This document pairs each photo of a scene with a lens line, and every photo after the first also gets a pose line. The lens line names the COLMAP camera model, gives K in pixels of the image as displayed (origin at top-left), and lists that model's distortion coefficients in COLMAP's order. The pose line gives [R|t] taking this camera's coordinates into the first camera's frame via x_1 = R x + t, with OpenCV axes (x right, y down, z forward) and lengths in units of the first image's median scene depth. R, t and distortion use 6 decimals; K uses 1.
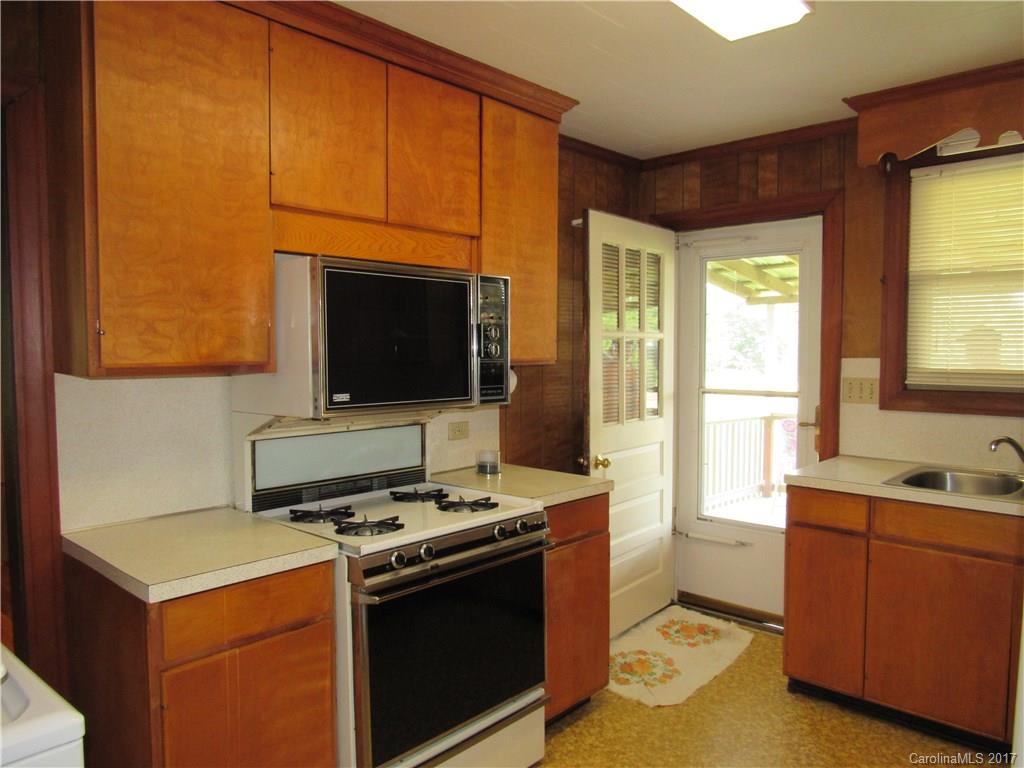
lens RADIAL K [[726.5, 0, 512.0], [0, 726.5, 384.0], [0, 0, 1]] dist [-0.026693, -0.003119]
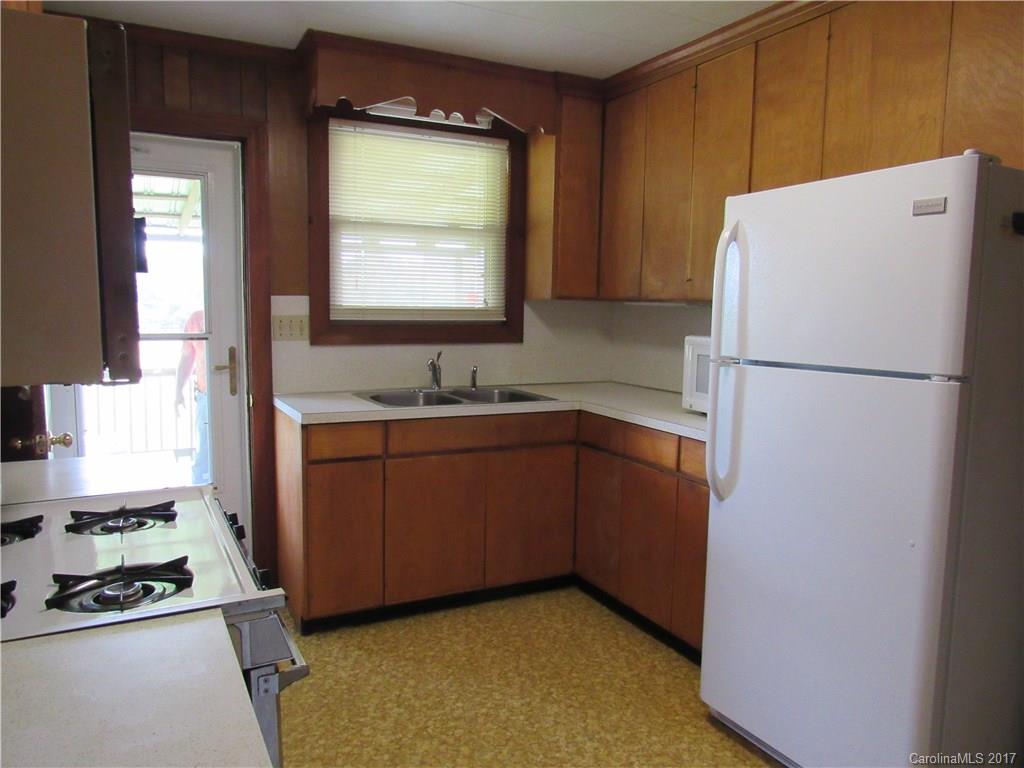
lens RADIAL K [[726.5, 0, 512.0], [0, 726.5, 384.0], [0, 0, 1]] dist [-0.026693, -0.003119]
pose [[0.329062, -0.093715, 0.939647, -0.394893], [0.031632, 0.995599, 0.088218, 0.008054], [-0.943778, 0.000694, 0.330578, 0.387601]]
